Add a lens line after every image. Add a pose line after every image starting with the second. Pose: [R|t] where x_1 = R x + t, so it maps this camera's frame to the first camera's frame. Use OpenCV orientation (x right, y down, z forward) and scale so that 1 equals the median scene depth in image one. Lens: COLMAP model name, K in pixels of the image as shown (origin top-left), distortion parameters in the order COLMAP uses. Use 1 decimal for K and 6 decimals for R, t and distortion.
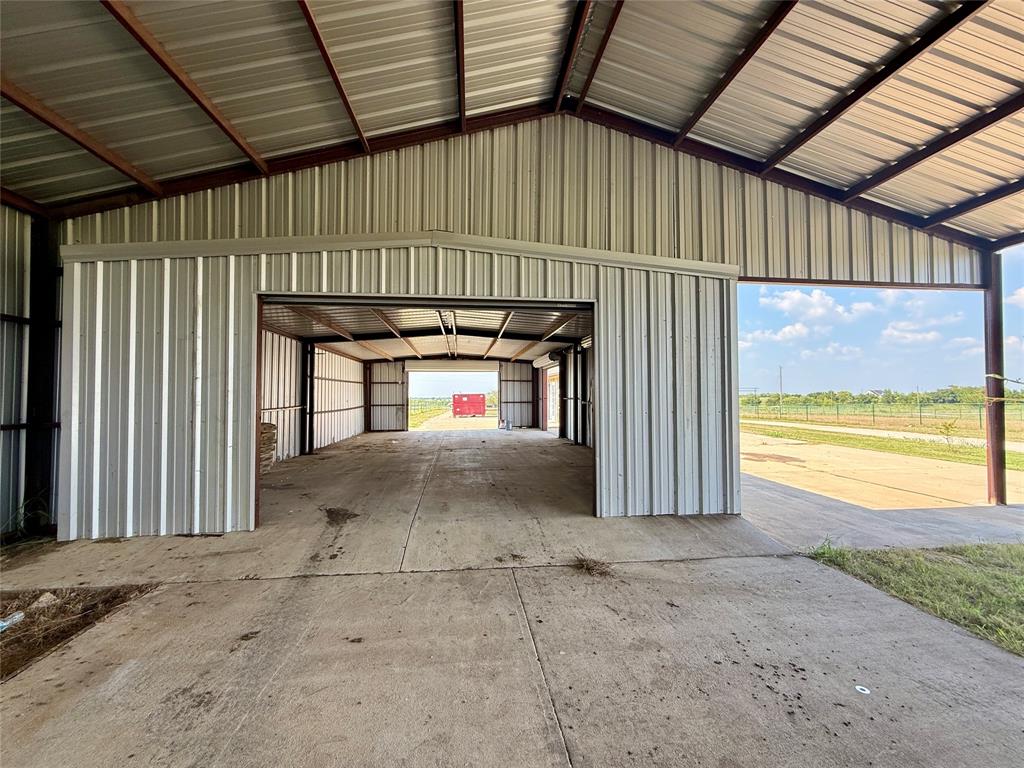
lens RADIAL K [[409.1, 0, 508.1], [0, 409.1, 385.4], [0, 0, 1]] dist [-0.000095, -0.000020]
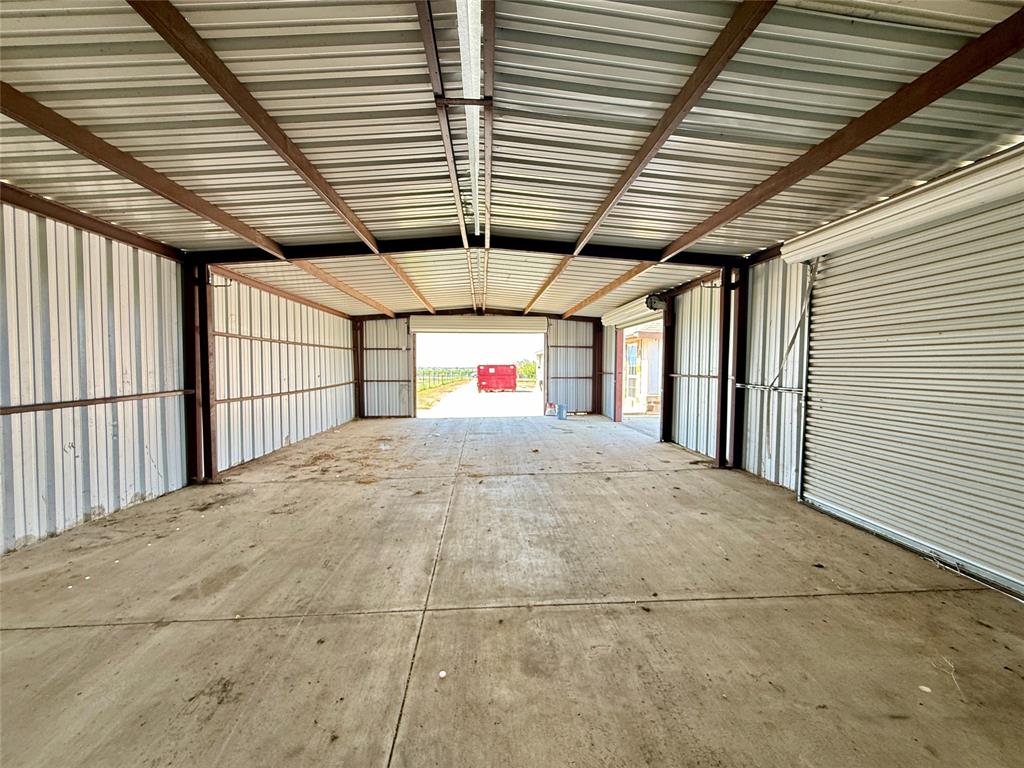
lens RADIAL K [[409.1, 0, 513.1], [0, 409.1, 382.0], [0, 0, 1]] dist [-0.000095, -0.000020]
pose [[0.999013, 0.006636, -0.043917, -0.047920], [-0.003760, 0.997862, 0.065255, 0.003874], [0.044256, -0.065026, 0.996902, 0.310973]]
